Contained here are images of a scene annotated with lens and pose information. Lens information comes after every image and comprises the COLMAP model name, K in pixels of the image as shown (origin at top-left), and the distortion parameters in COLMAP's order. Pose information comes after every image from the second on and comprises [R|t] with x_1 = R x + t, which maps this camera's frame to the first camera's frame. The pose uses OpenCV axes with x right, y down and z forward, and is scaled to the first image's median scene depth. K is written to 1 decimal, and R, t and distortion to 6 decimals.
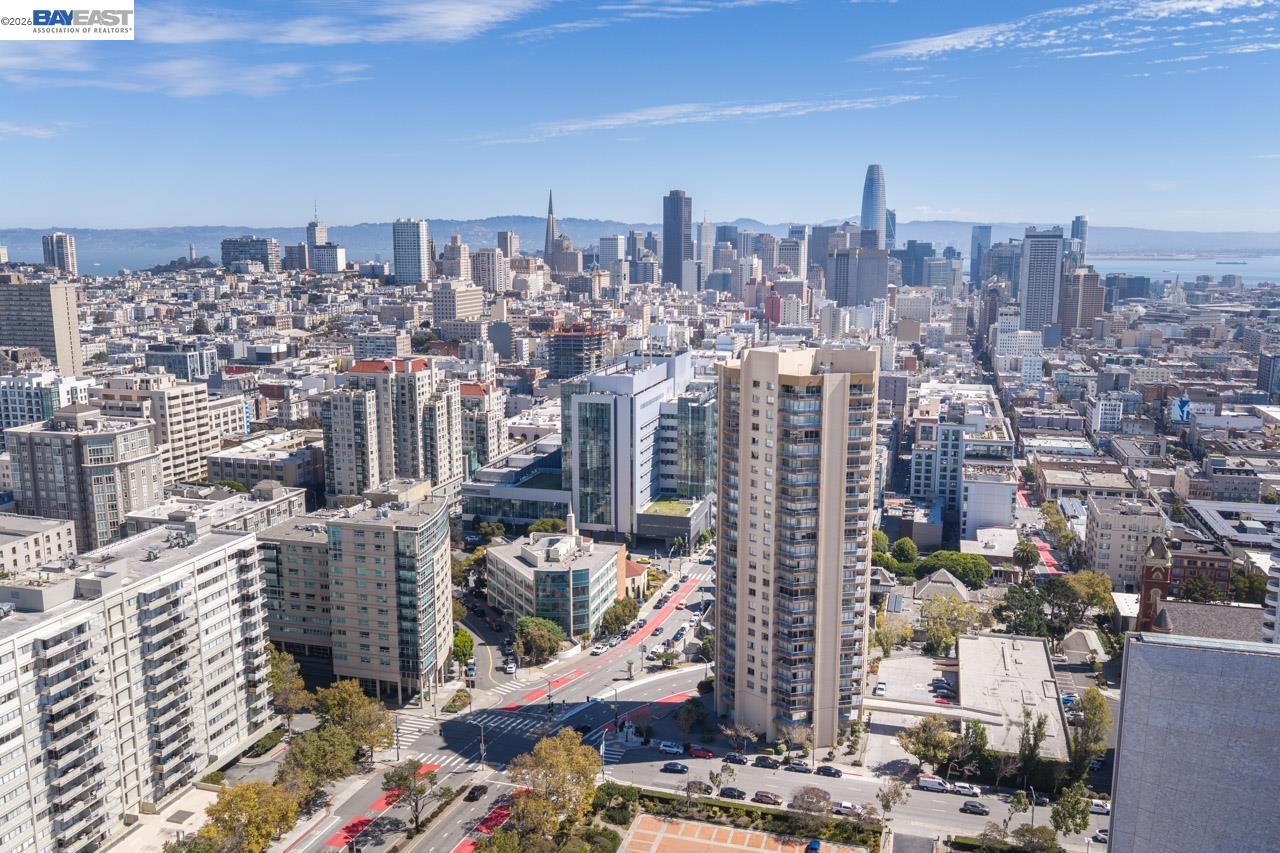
lens RADIAL K [[1047.4, 0, 640.0], [0, 1047.4, 426.5], [0, 0, 1]] dist [-0.003694, -0.006913]
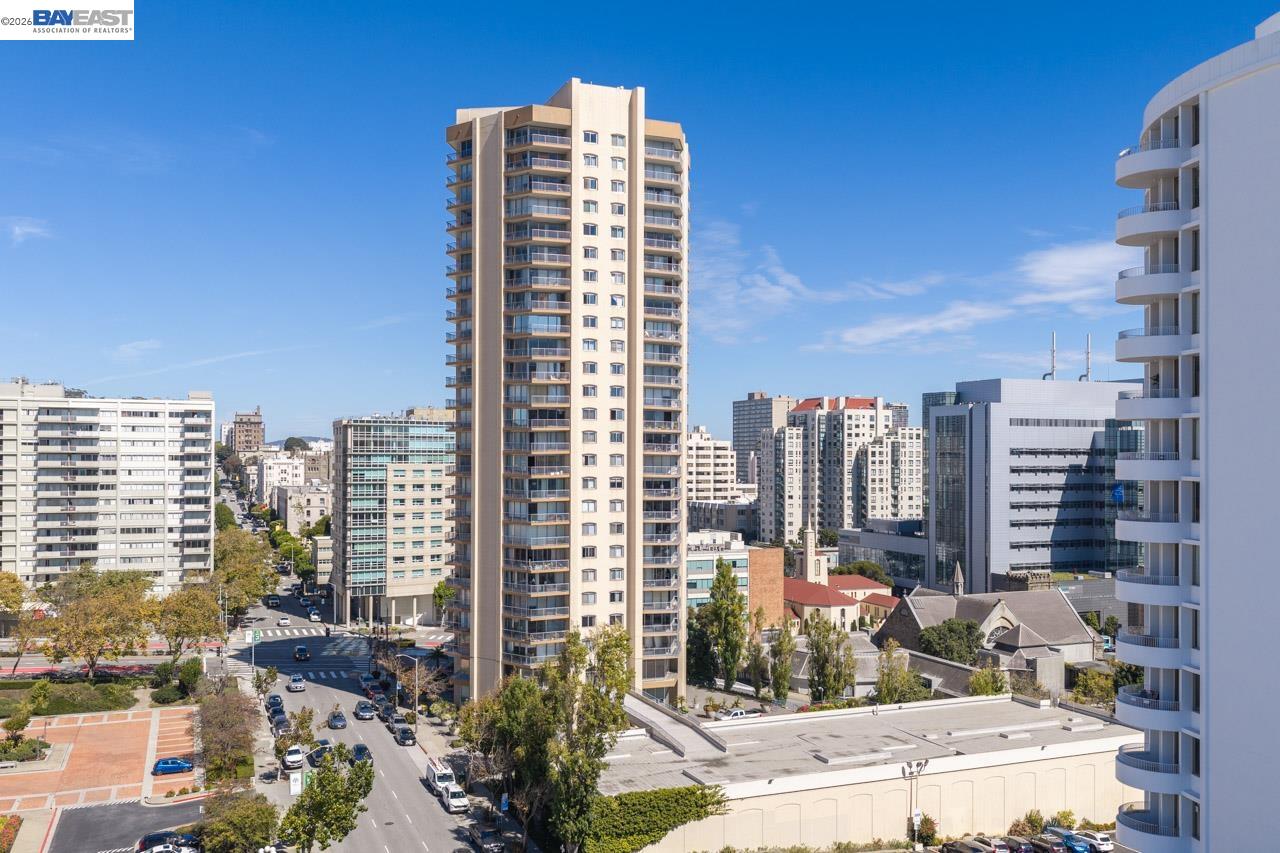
lens RADIAL K [[1074.1, 0, 622.1], [0, 1074.1, 431.6], [0, 0, 1]] dist [0.019473, -0.042390]
pose [[0.611994, -0.012000, -0.790772, 0.338393], [-0.143300, 0.981651, -0.125800, 0.095103], [0.777772, 0.190306, 0.599045, 0.307824]]
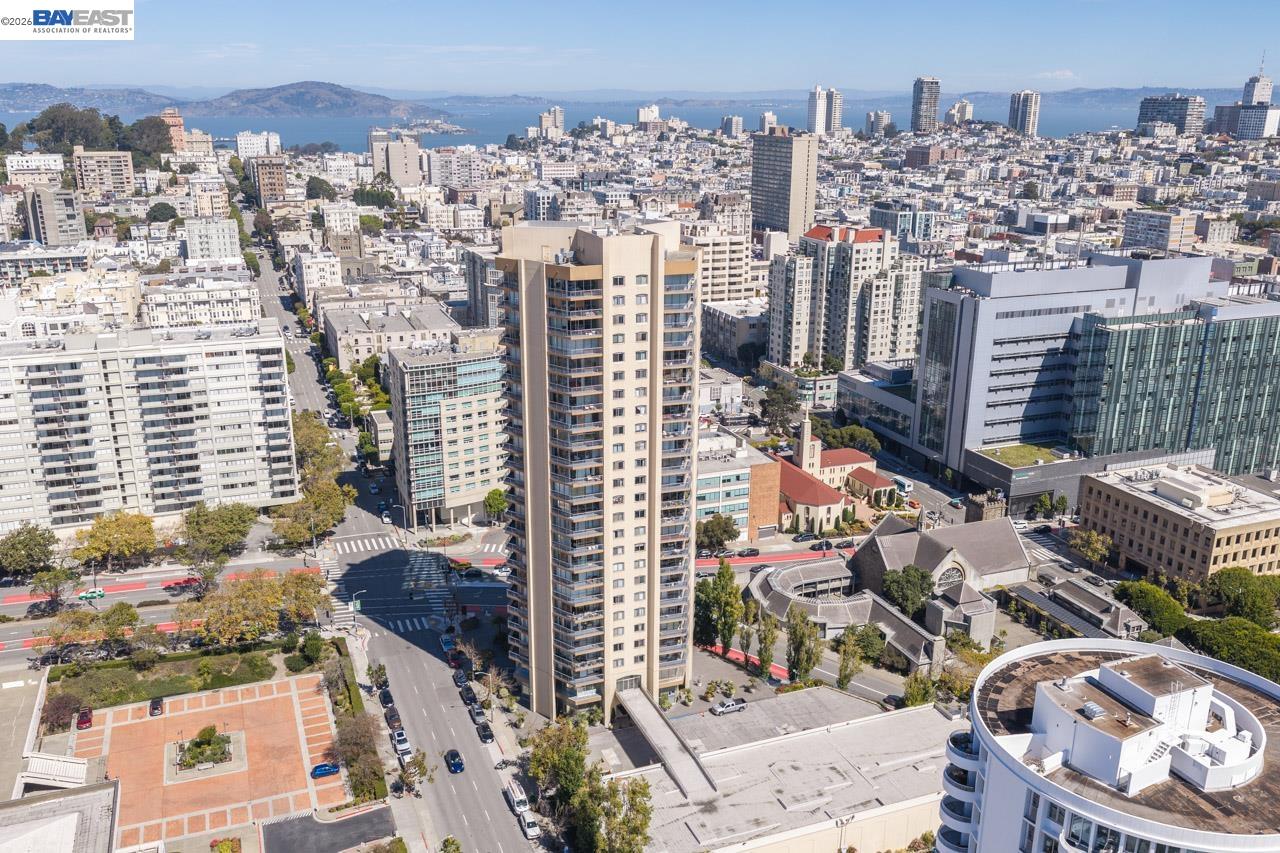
lens RADIAL K [[1074.1, 0, 622.1], [0, 1074.1, 431.6], [0, 0, 1]] dist [0.019473, -0.042390]
pose [[0.599070, 0.237808, -0.764567, 0.378613], [-0.142830, 0.971301, 0.190197, -0.038251], [0.787855, -0.004738, 0.615843, 0.249349]]
